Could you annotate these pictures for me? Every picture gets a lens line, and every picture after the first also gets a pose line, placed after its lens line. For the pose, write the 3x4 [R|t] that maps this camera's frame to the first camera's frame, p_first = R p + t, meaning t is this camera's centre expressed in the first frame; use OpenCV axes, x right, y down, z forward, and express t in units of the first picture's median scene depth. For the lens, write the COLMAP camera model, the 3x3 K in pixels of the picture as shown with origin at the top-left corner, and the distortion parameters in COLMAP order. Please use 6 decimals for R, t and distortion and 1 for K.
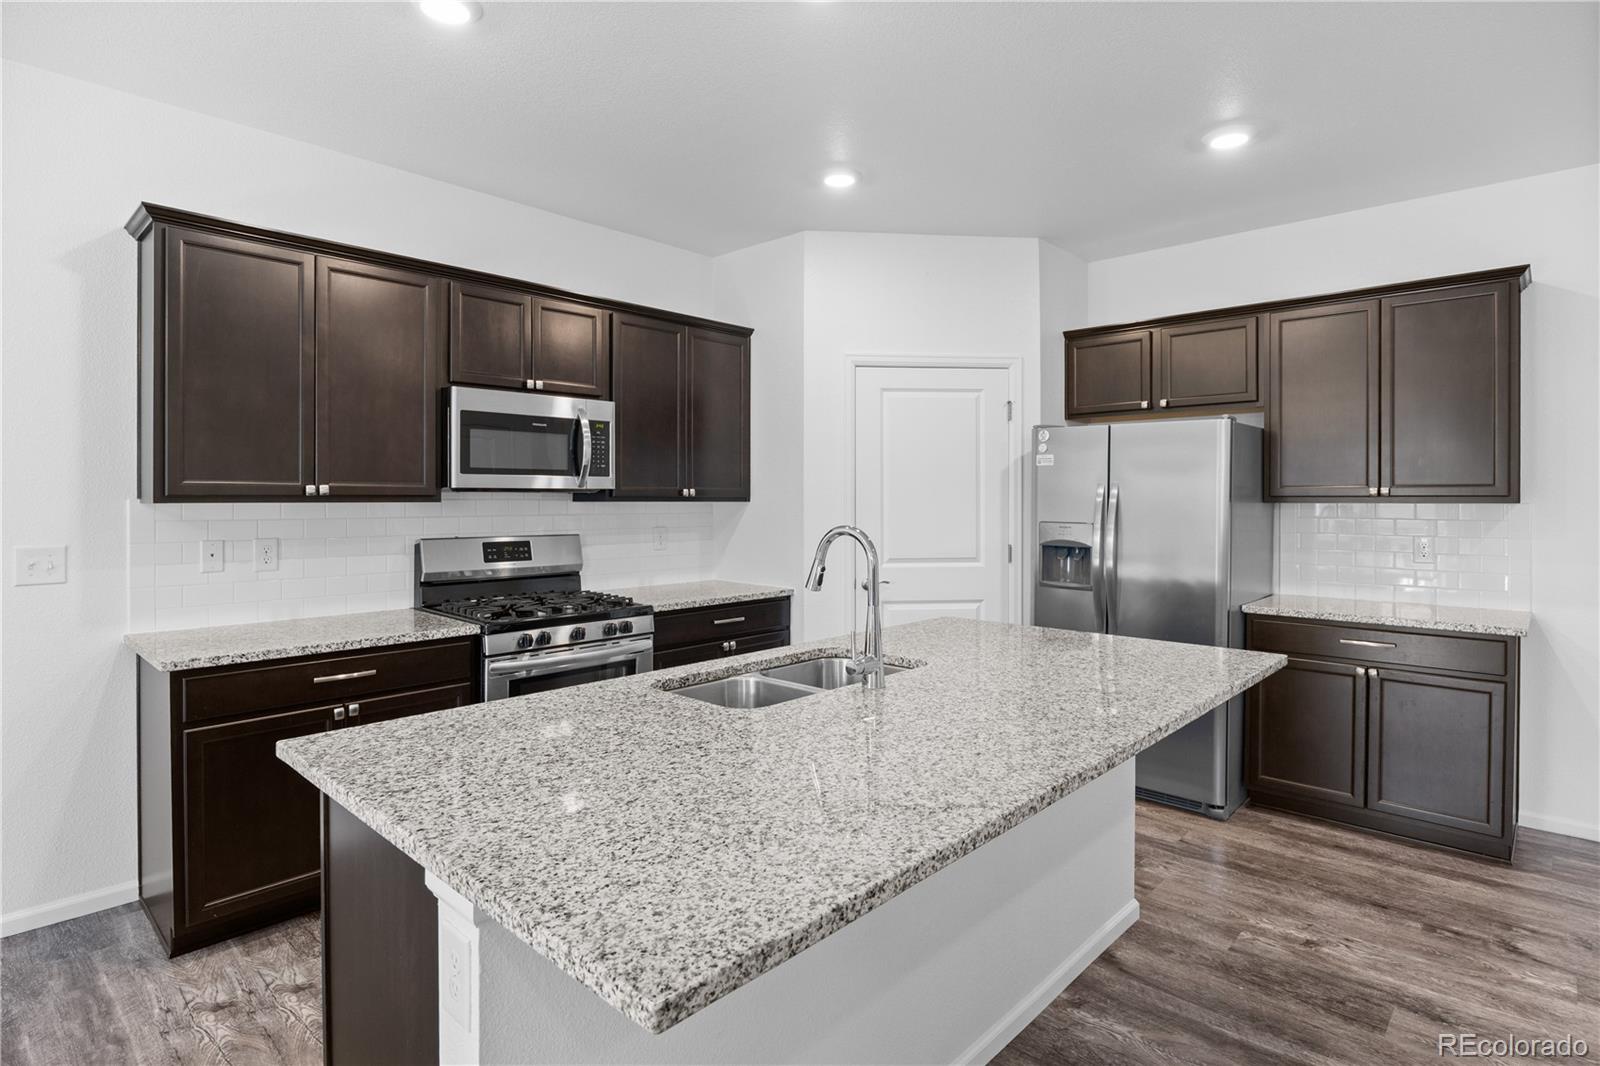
lens RADIAL K [[835.4, 0, 799.4], [0, 835.4, 500.8], [0, 0, 1]] dist [-0.003411, 0.000421]
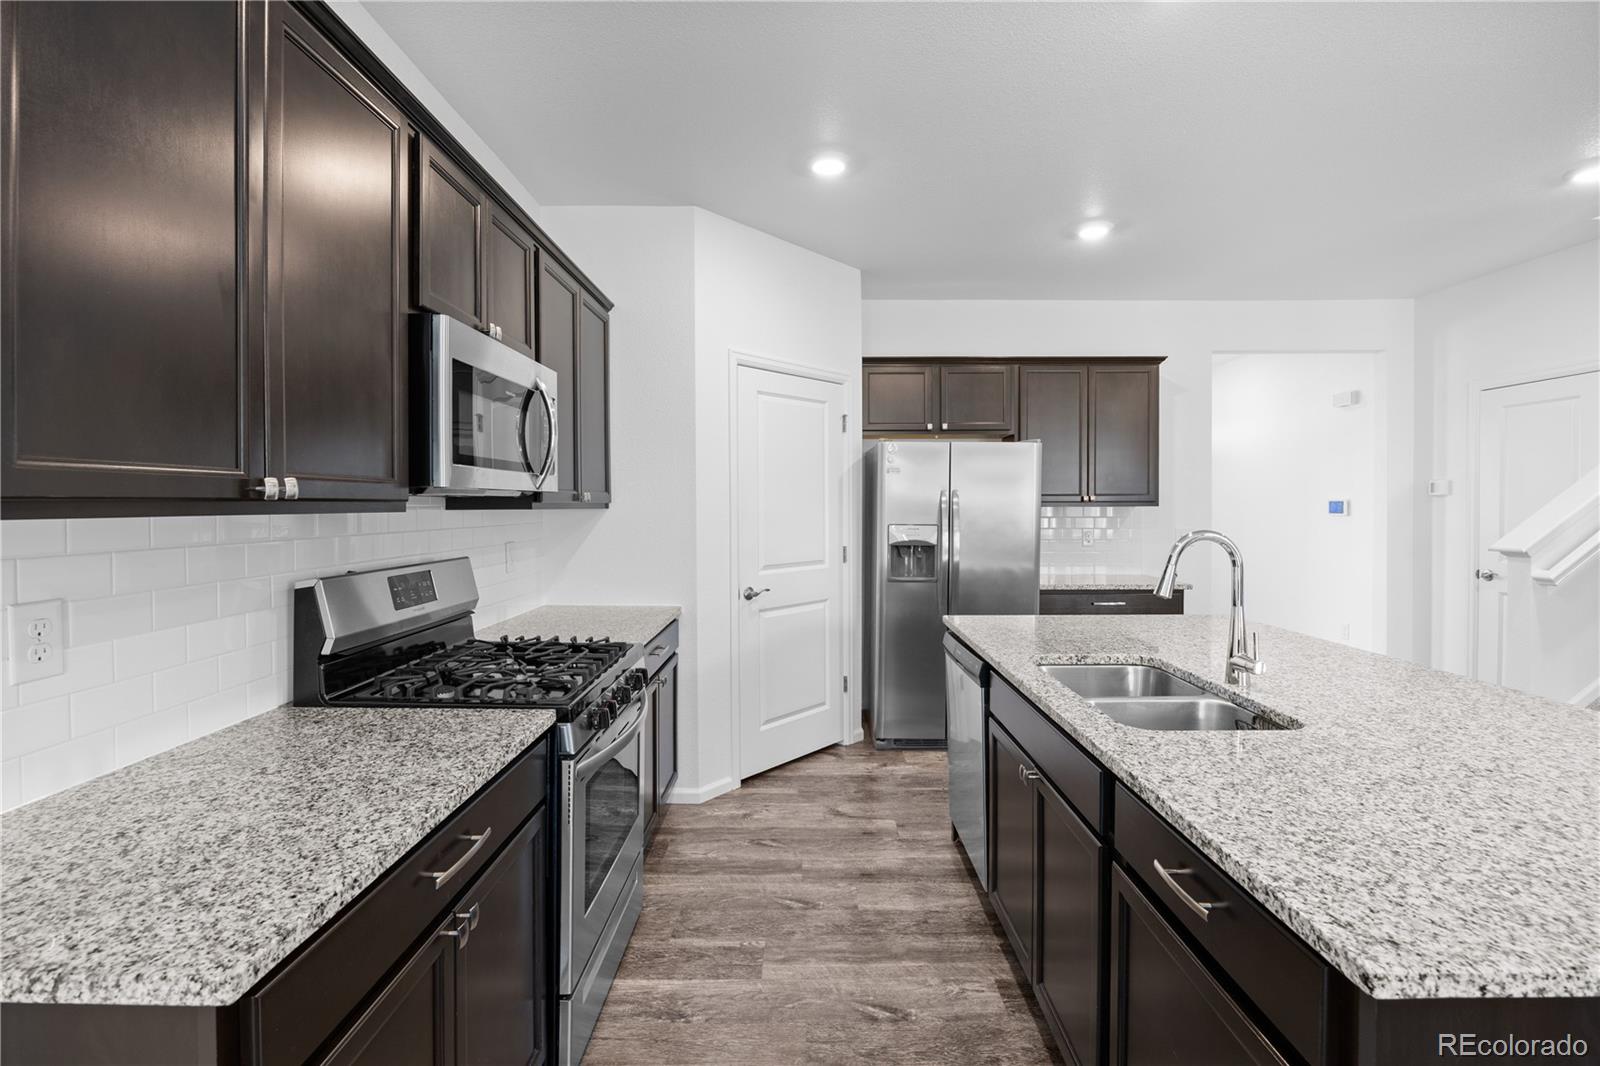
lens RADIAL K [[732.0, 0, 812.4], [0, 732.0, 508.3], [0, 0, 1]] dist [-0.010777, 0.000311]
pose [[0.721832, -0.005954, 0.692043, -0.539831], [0.003394, 0.999981, 0.005062, -0.002404], [-0.692060, -0.001305, 0.721839, 0.413150]]
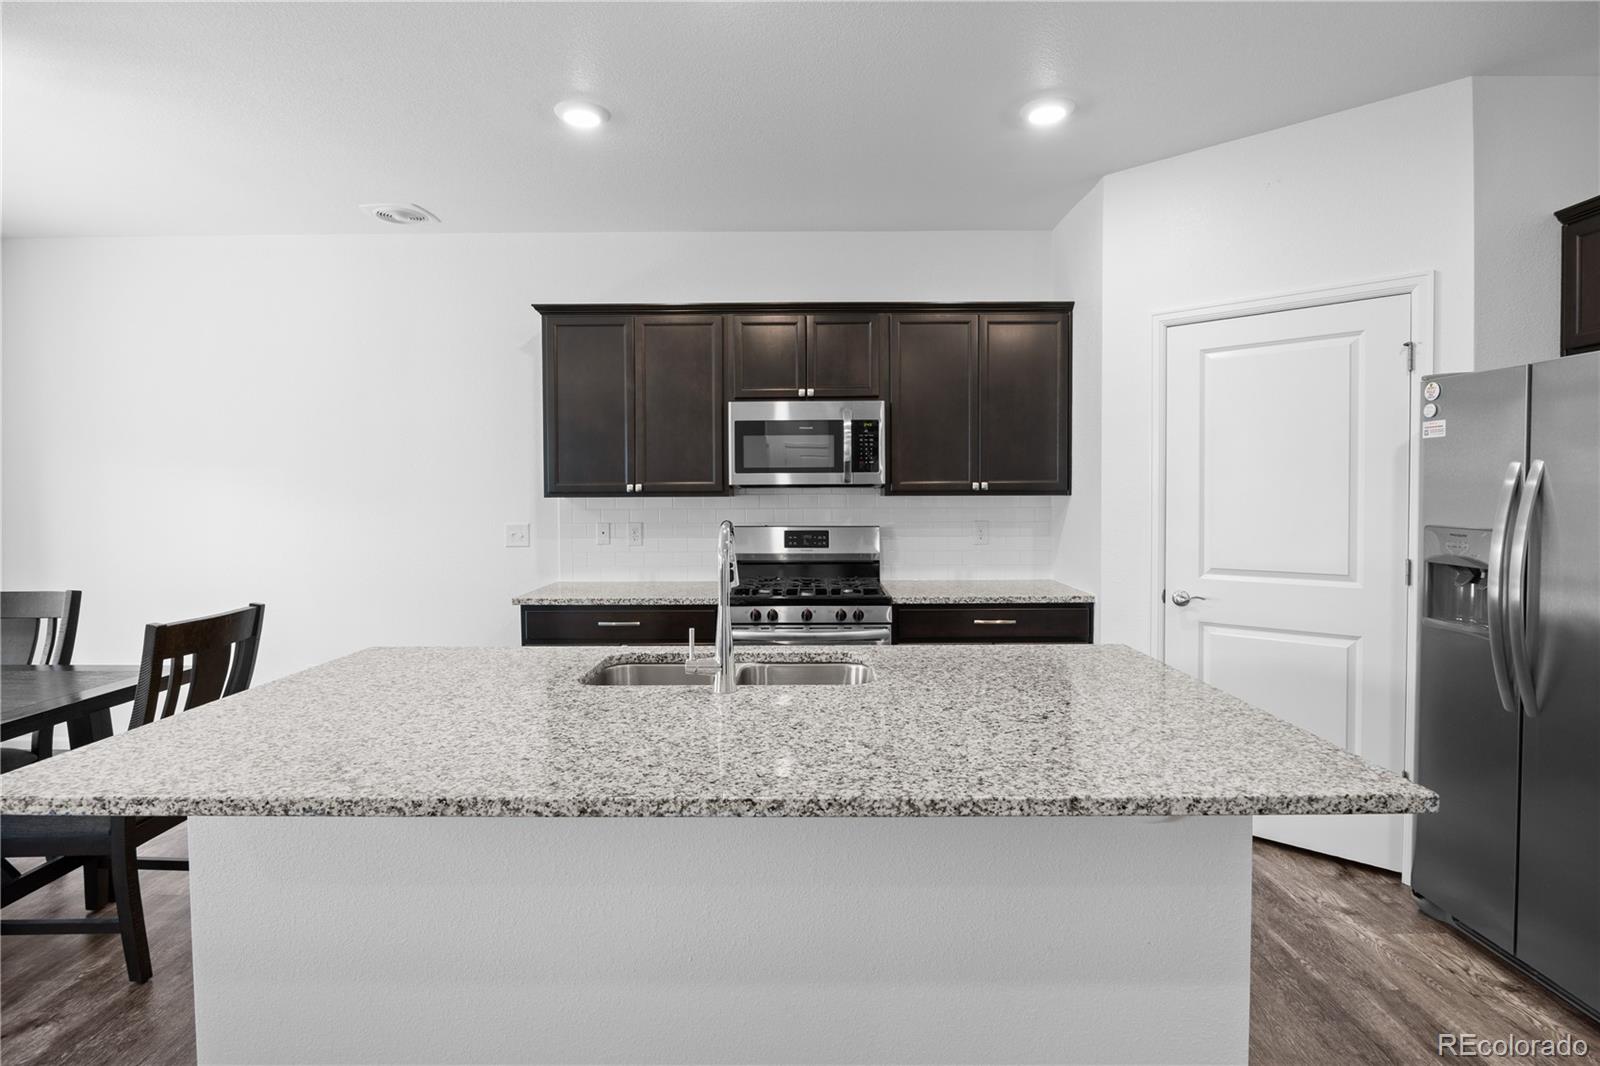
lens RADIAL K [[786.9, 0, 794.5], [0, 786.9, 510.3], [0, 0, 1]] dist [-0.013432, 0.000071]
pose [[0.671899, 0.011066, -0.740560, 0.468582], [0.003658, 0.999827, 0.018259, 0.001010], [0.740634, -0.014978, 0.671742, 0.270522]]
